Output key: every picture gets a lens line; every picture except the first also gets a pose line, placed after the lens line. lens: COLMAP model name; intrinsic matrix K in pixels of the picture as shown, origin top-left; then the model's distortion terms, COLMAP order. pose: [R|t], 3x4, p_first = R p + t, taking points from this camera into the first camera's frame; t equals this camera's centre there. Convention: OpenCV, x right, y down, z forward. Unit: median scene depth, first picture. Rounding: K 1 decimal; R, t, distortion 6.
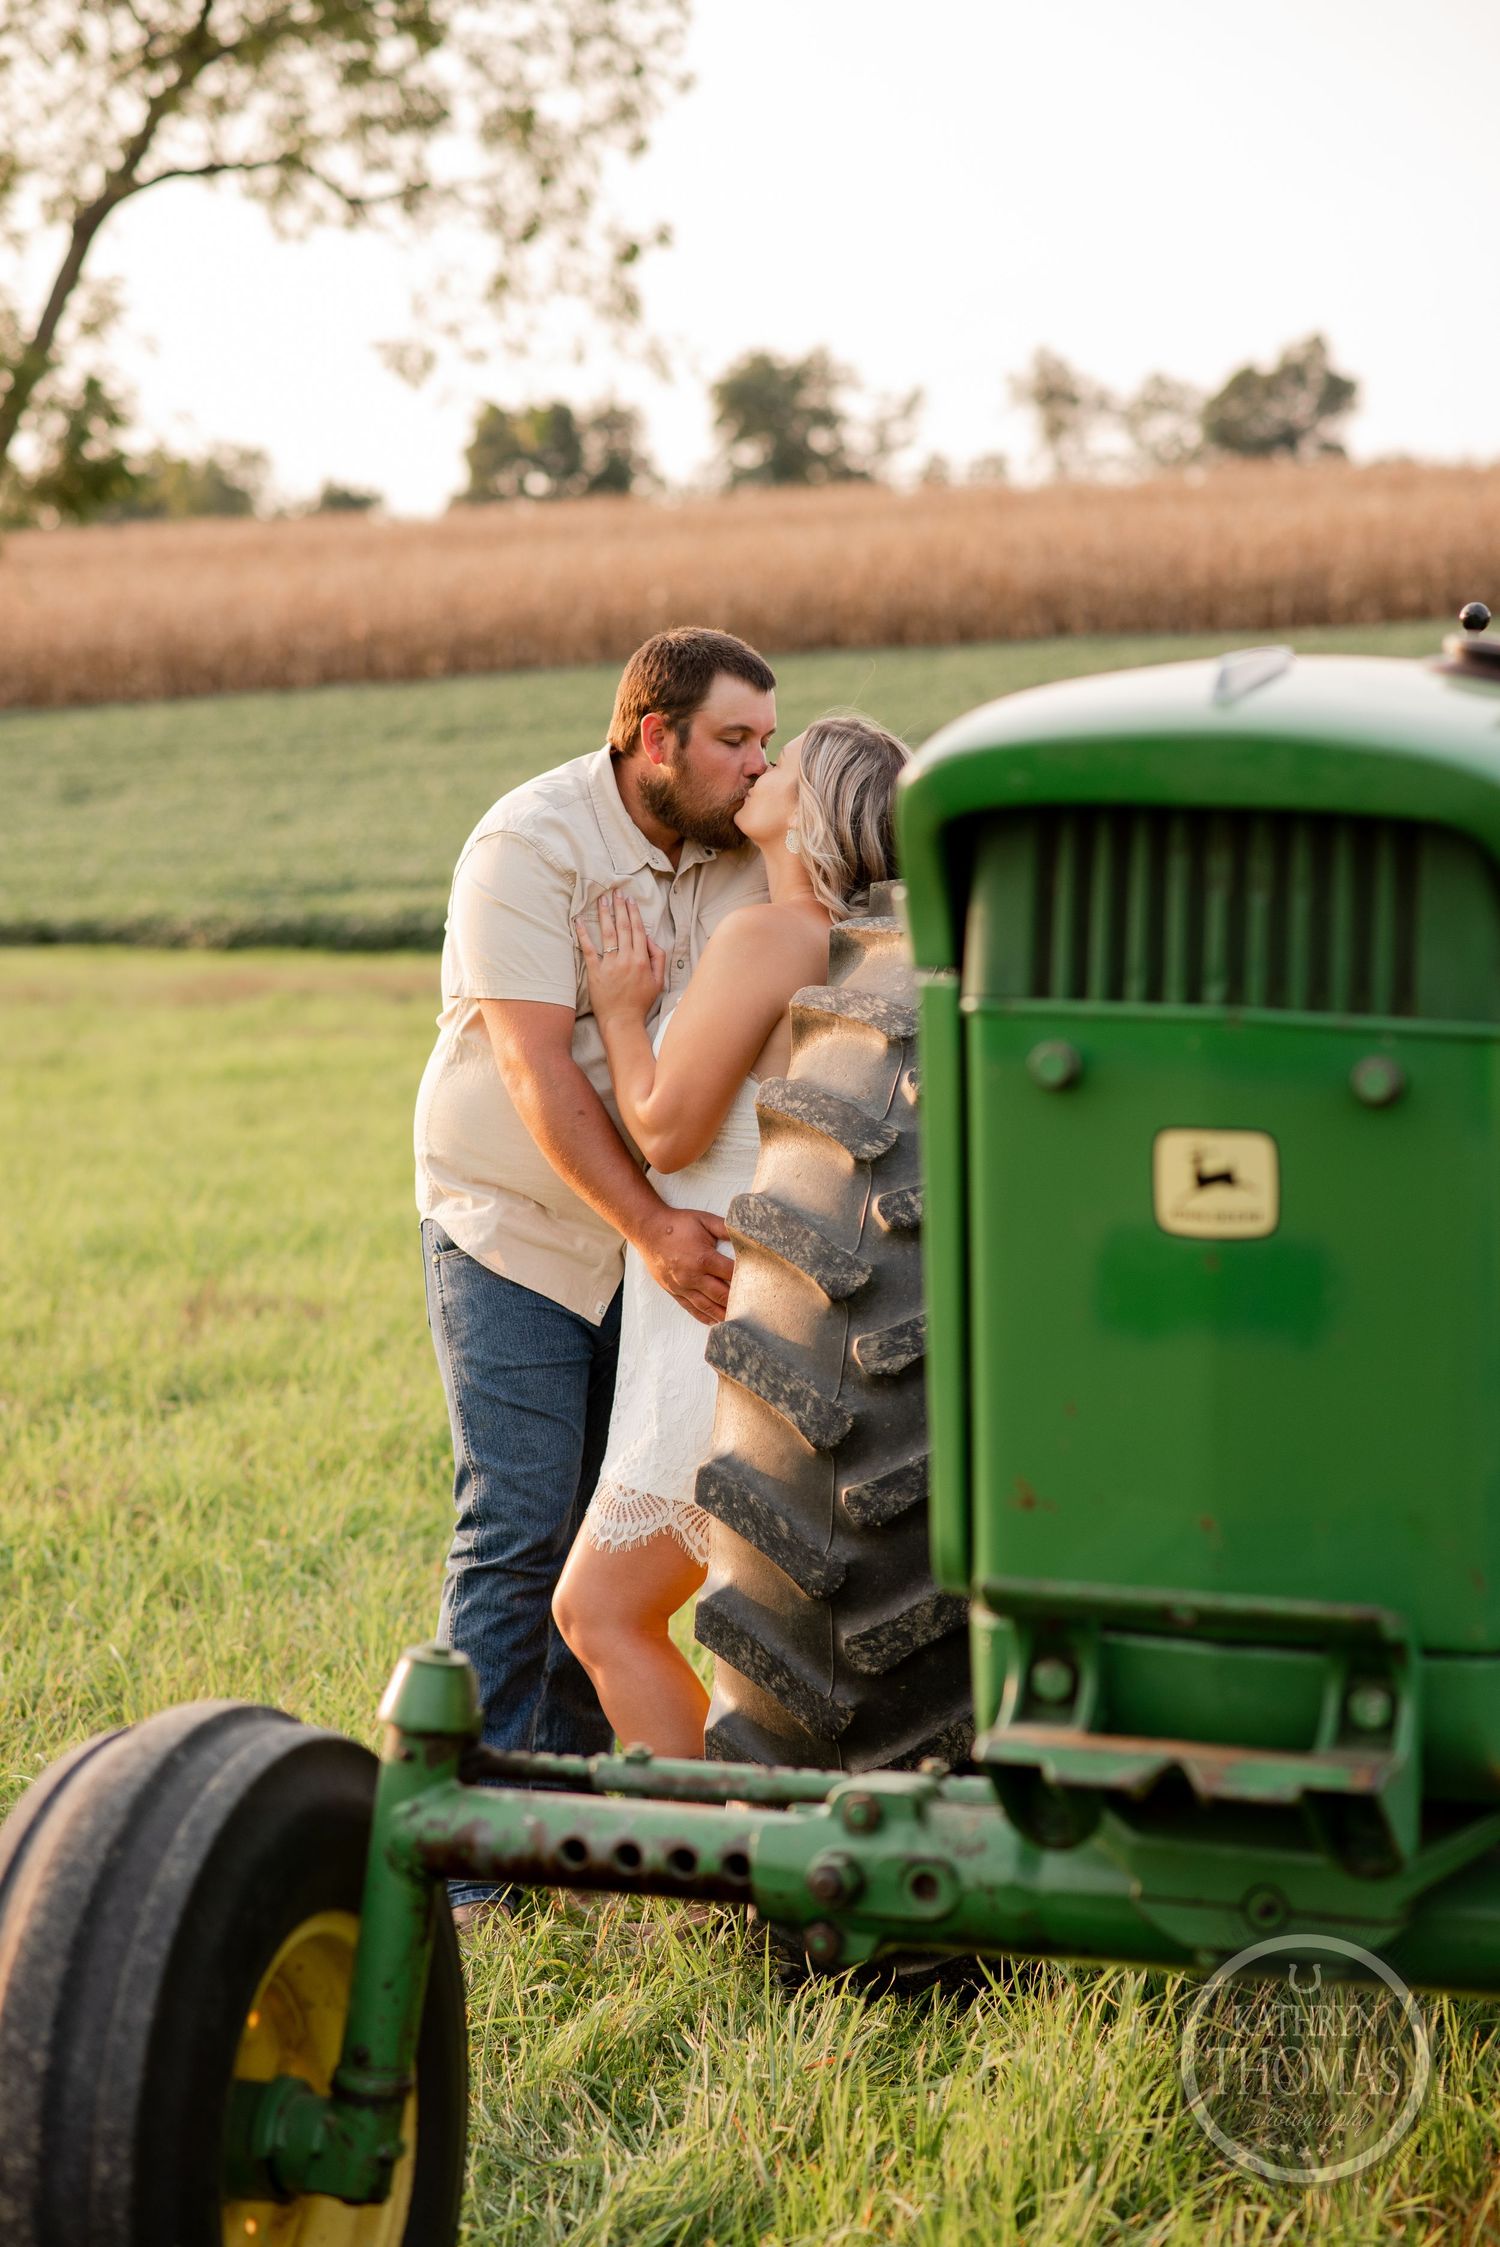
lens RADIAL K [[4723.8, 0, 763.5], [0, 4723.8, 1105.8], [0, 0, 1]] dist [0.028787, 0.000000]
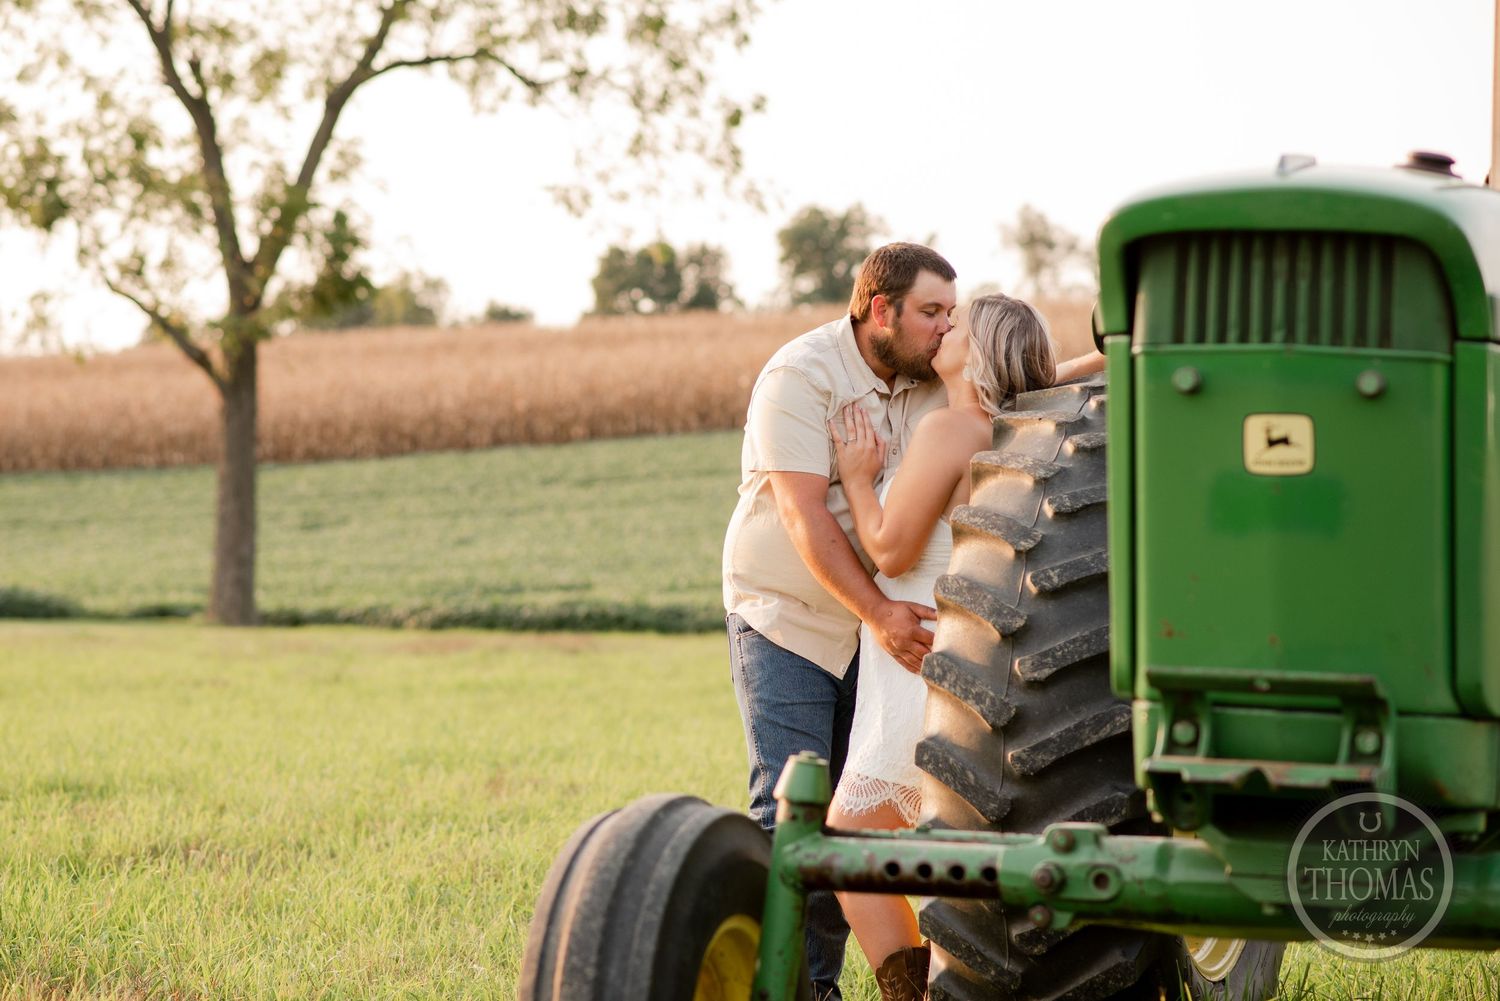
lens RADIAL K [[3673.8, 0, 700.0], [0, 3673.8, 530.2], [0, 0, 1]] dist [0.089346, 0.000000]
pose [[0.999684, 0.005420, -0.024535, -0.057302], [-0.007321, 0.996921, -0.078070, 0.102971], [0.024036, 0.078225, 0.996646, -0.251595]]
